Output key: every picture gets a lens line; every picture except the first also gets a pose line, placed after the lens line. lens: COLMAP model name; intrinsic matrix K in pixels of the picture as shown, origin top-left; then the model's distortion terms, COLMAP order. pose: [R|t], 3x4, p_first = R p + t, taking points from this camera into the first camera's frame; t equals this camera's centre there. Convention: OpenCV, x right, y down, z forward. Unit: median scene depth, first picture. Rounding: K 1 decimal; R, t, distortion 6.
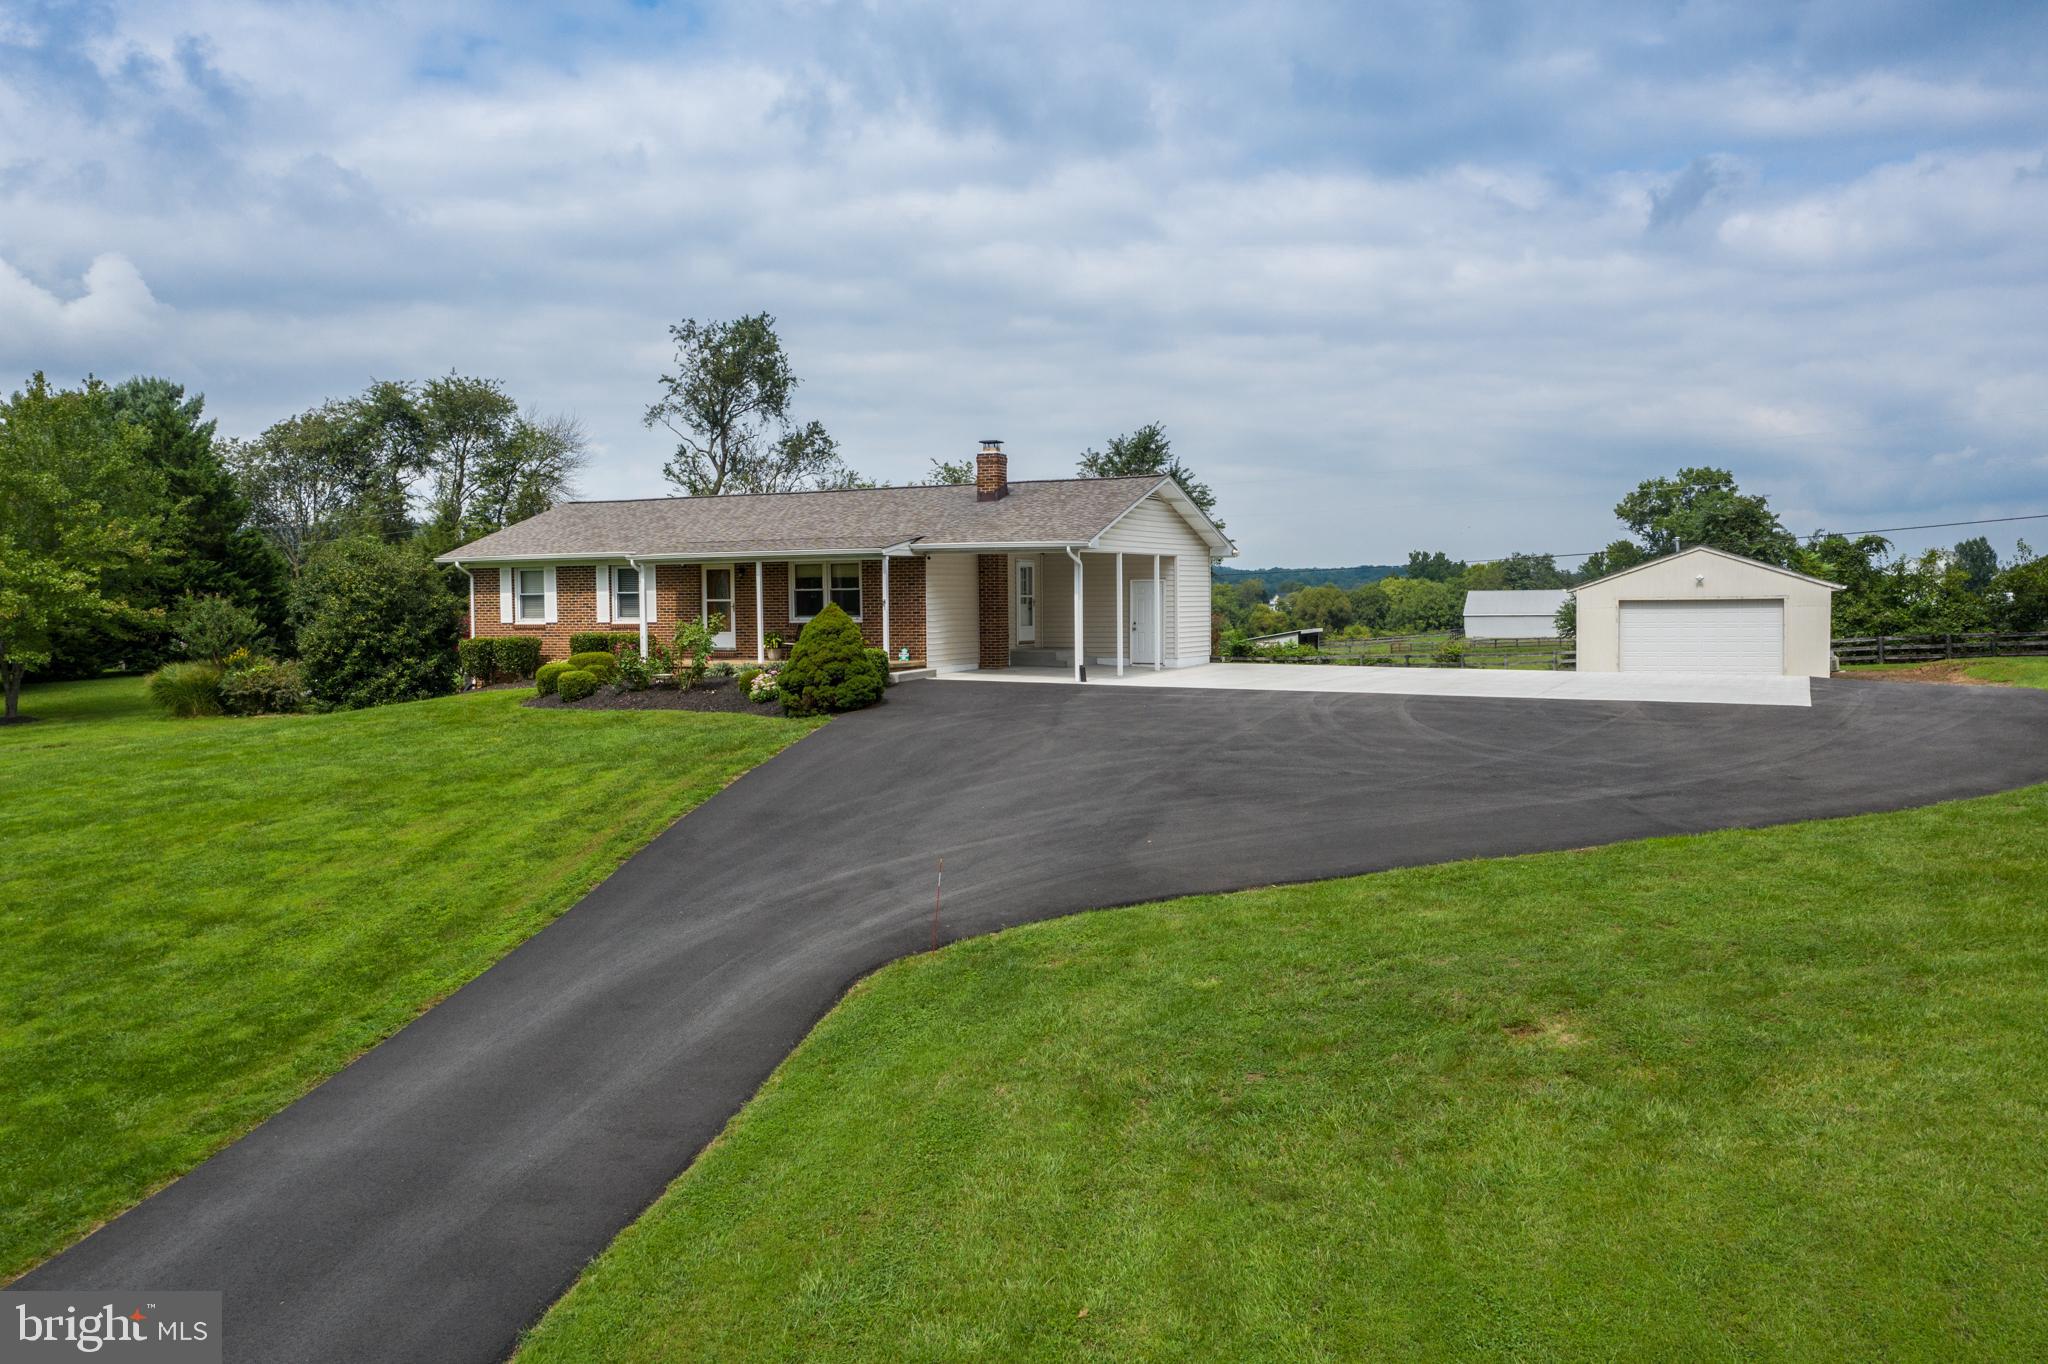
lens RADIAL K [[1626.8, 0, 1024.0], [0, 1626.8, 682.0], [0, 0, 1]] dist [-0.002959, 0.001093]
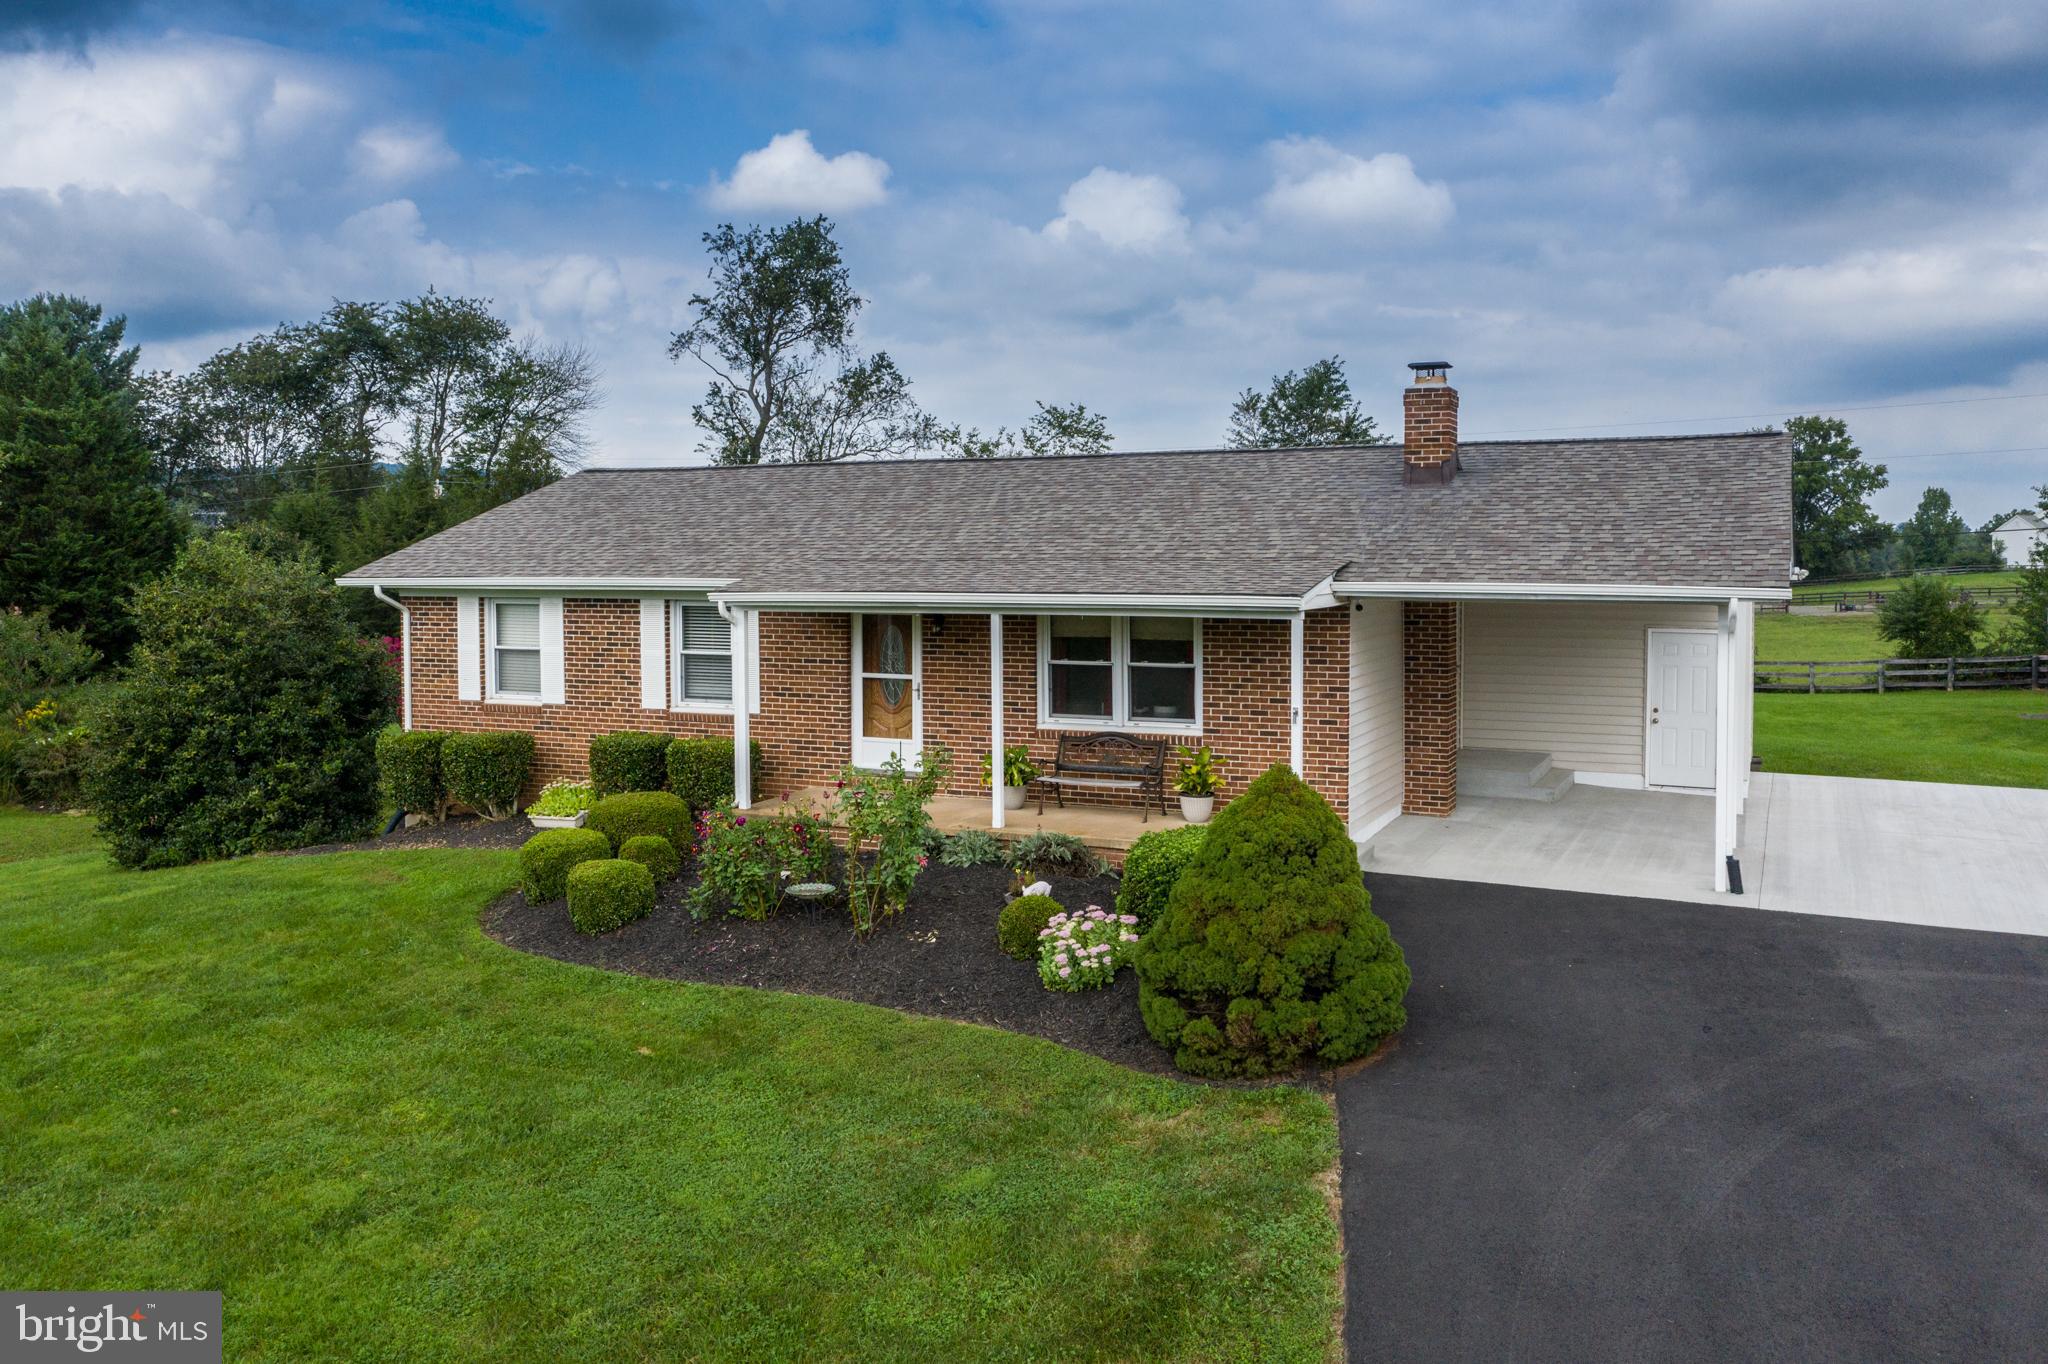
lens RADIAL K [[1646.7, 0, 1039.9], [0, 1646.7, 601.6], [0, 0, 1]] dist [-0.007202, -0.004473]
pose [[0.999962, 0.005437, 0.006762, -0.136182], [-0.005328, 0.999857, -0.016023, -0.061702], [-0.006848, 0.015987, 0.999849, 0.463574]]
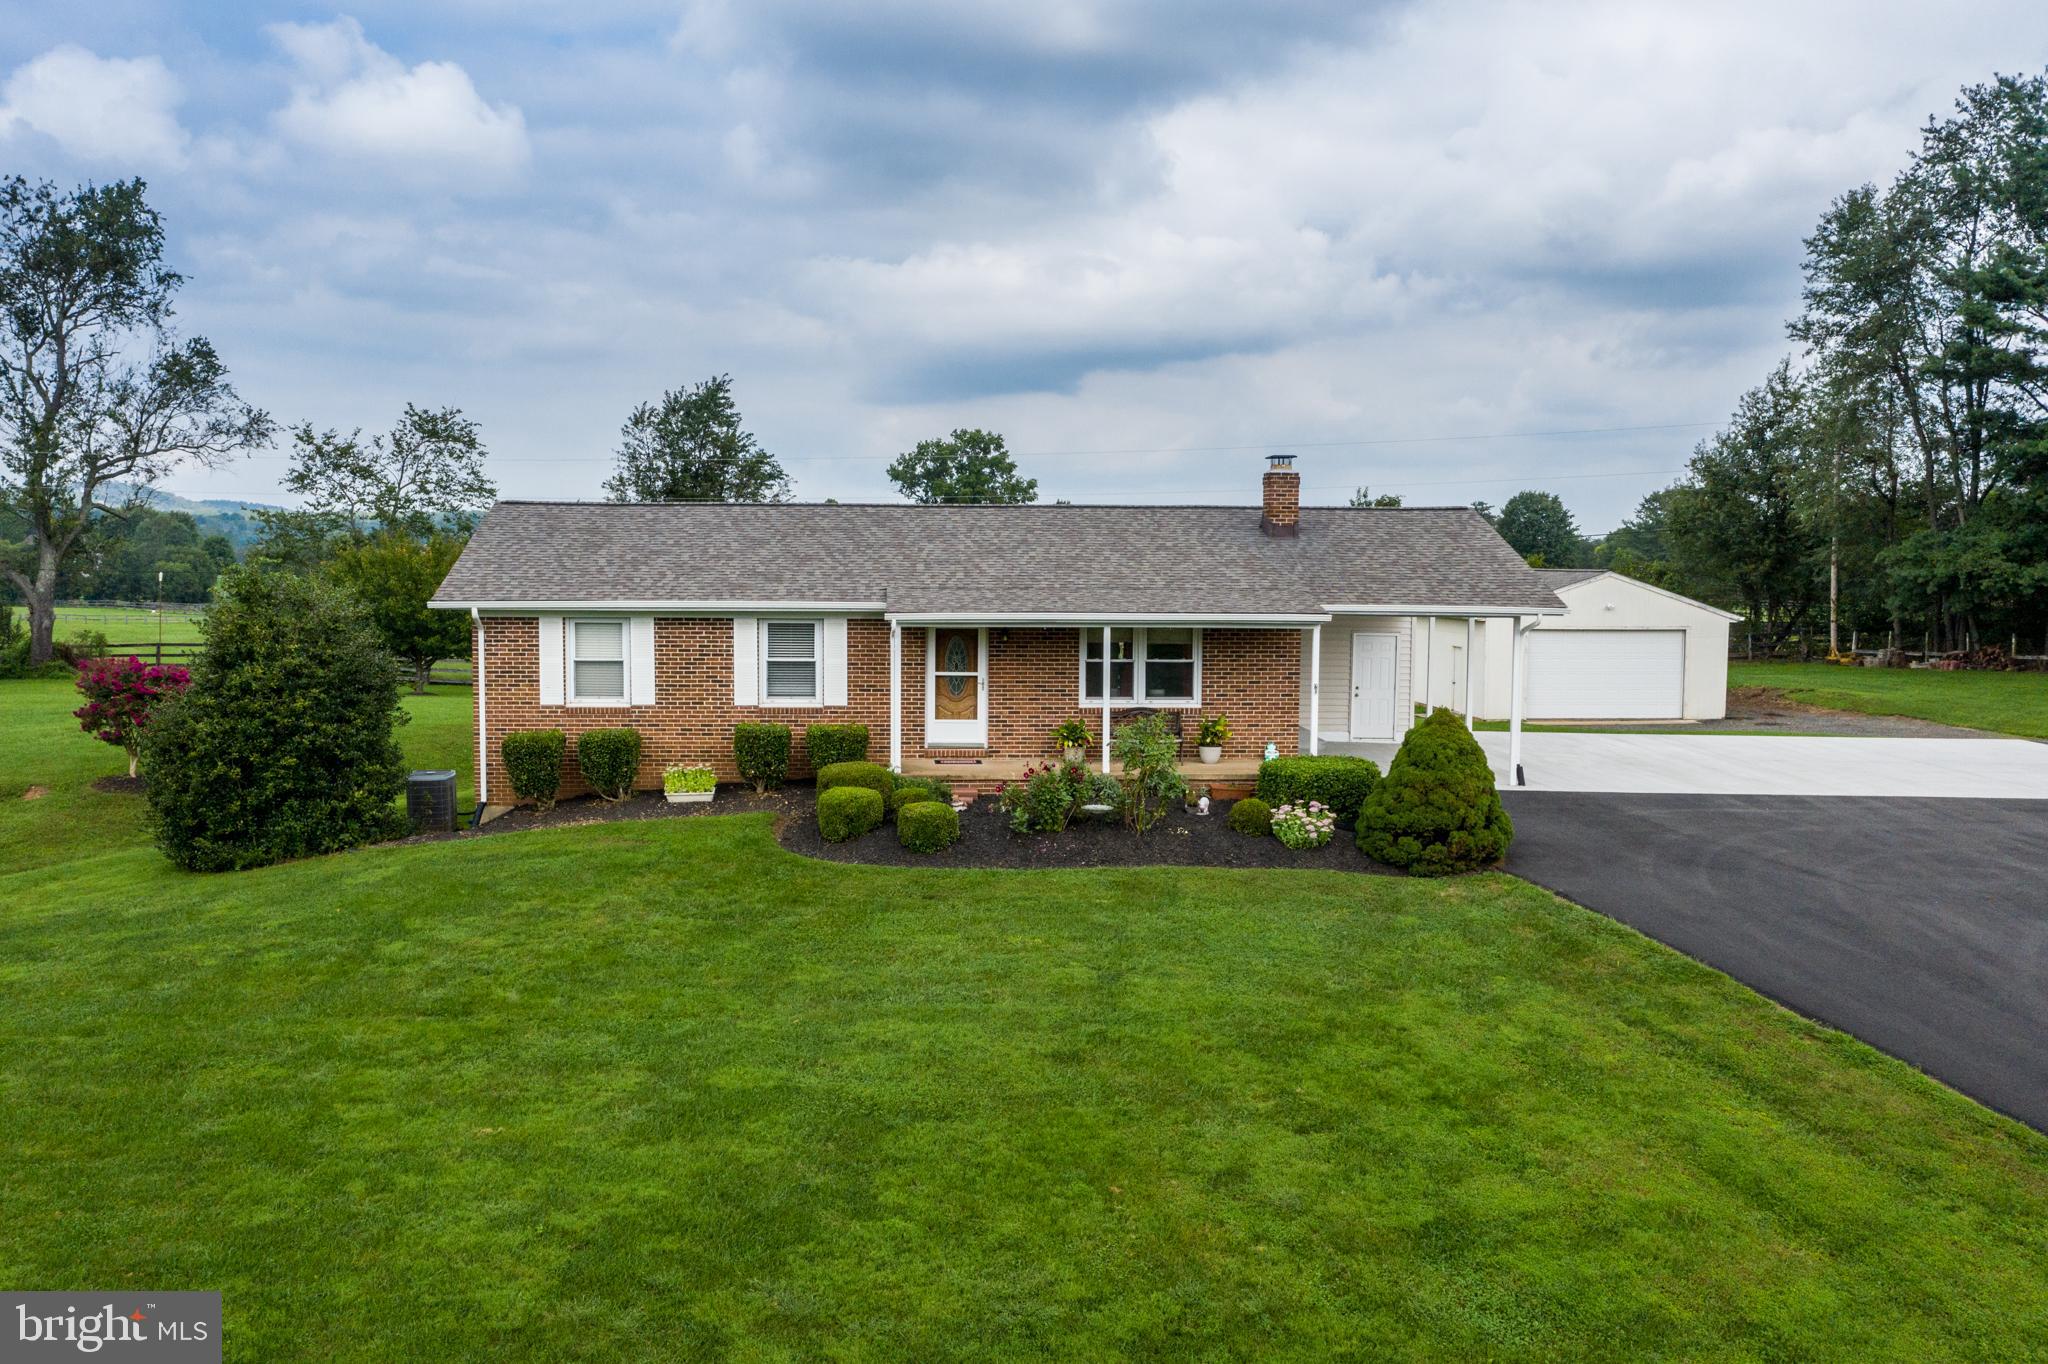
lens RADIAL K [[1842.5, 0, 972.4], [0, 1842.5, 683.9], [0, 0, 1]] dist [-0.003179, -0.003844]
pose [[0.883584, -0.018622, 0.467903, -0.513977], [0.008026, 0.999664, 0.024629, -0.061370], [-0.468204, -0.018006, 0.883437, 0.296953]]
